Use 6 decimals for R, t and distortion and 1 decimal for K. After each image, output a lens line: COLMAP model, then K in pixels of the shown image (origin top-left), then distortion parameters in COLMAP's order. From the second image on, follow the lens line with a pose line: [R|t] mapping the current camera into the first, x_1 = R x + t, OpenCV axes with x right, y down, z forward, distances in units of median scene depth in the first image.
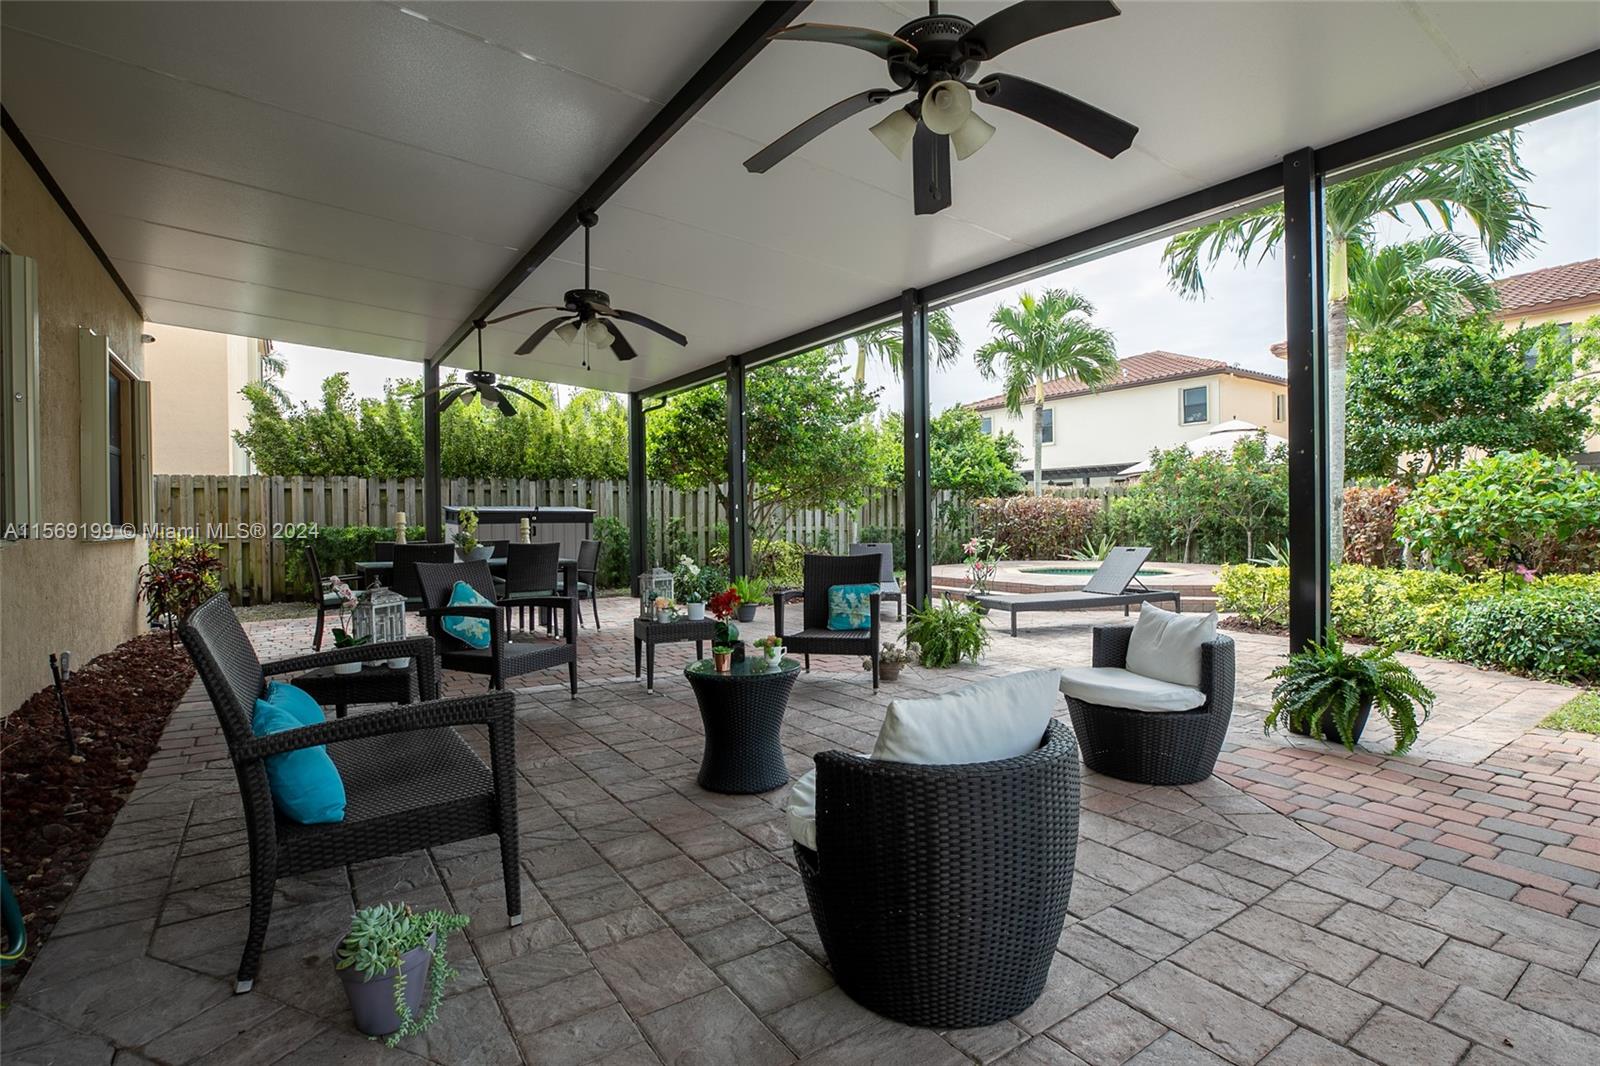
lens RADIAL K [[759.2, 0, 797.9], [0, 759.2, 526.0], [0, 0, 1]] dist [-0.013373, 0.000356]
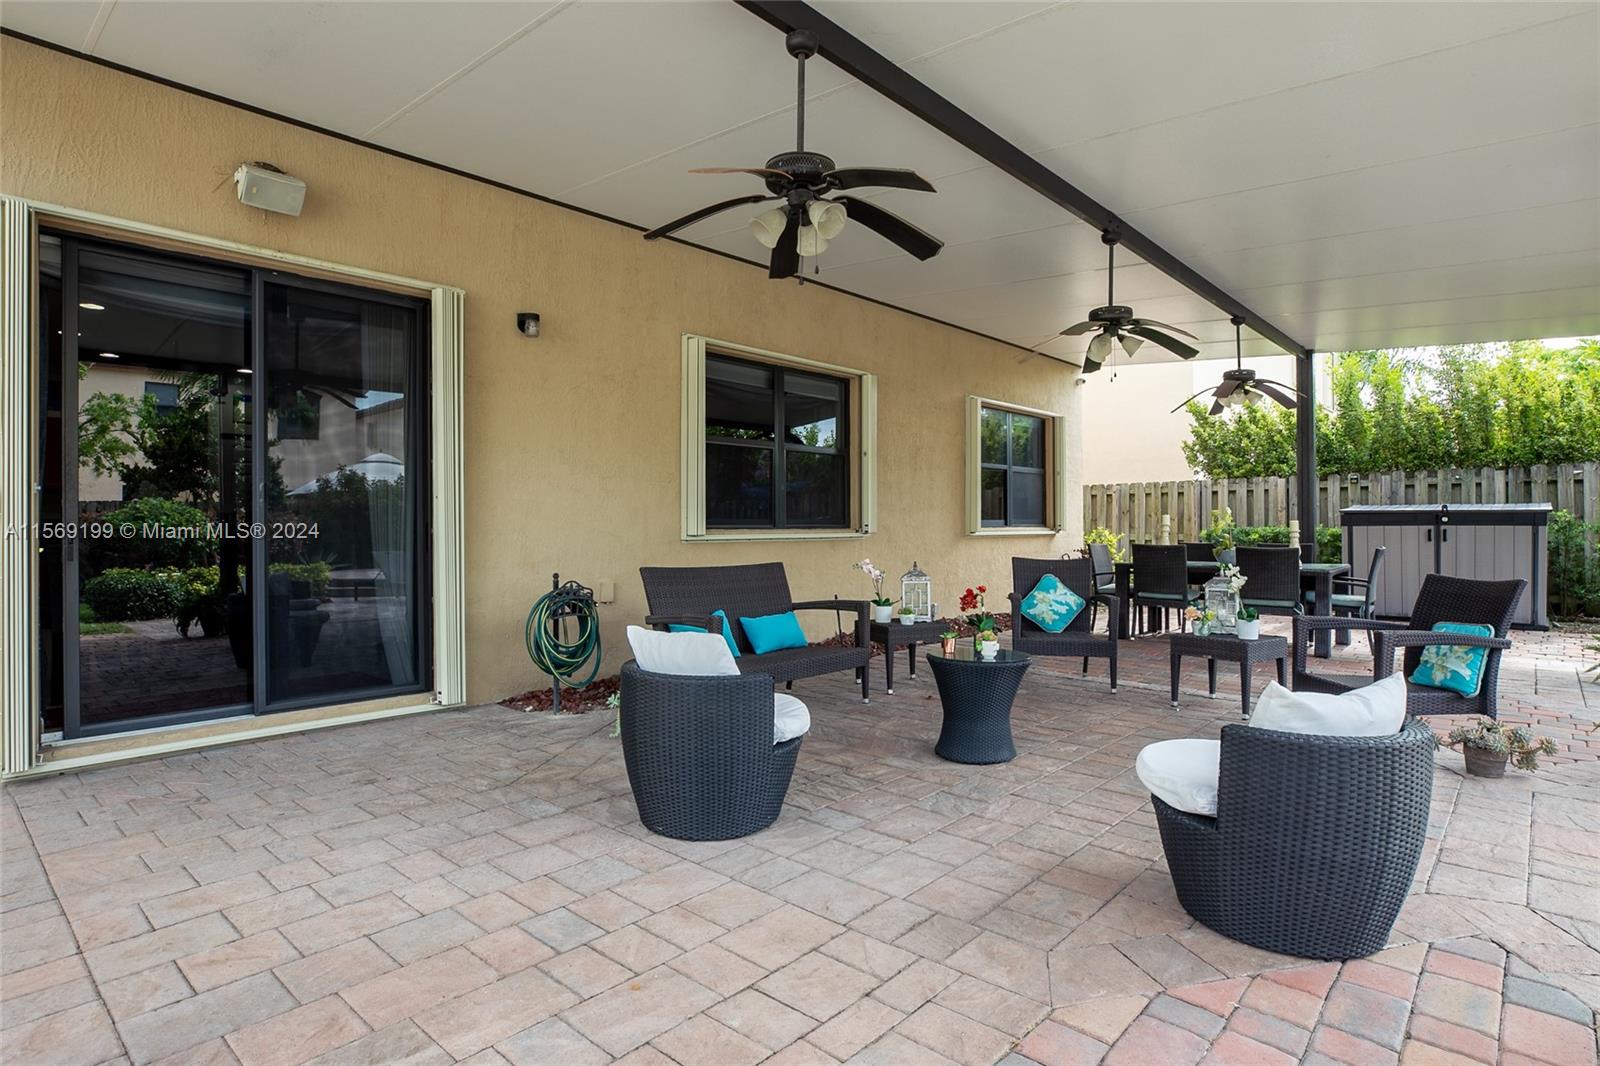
lens RADIAL K [[836.6, 0, 801.1], [0, 836.6, 528.7], [0, 0, 1]] dist [-0.002495, -0.000319]
pose [[0.236285, 0.014270, -0.971579, 0.342088], [-0.009988, 0.999875, 0.012257, -0.004637], [0.971632, 0.006808, 0.236398, 0.143488]]
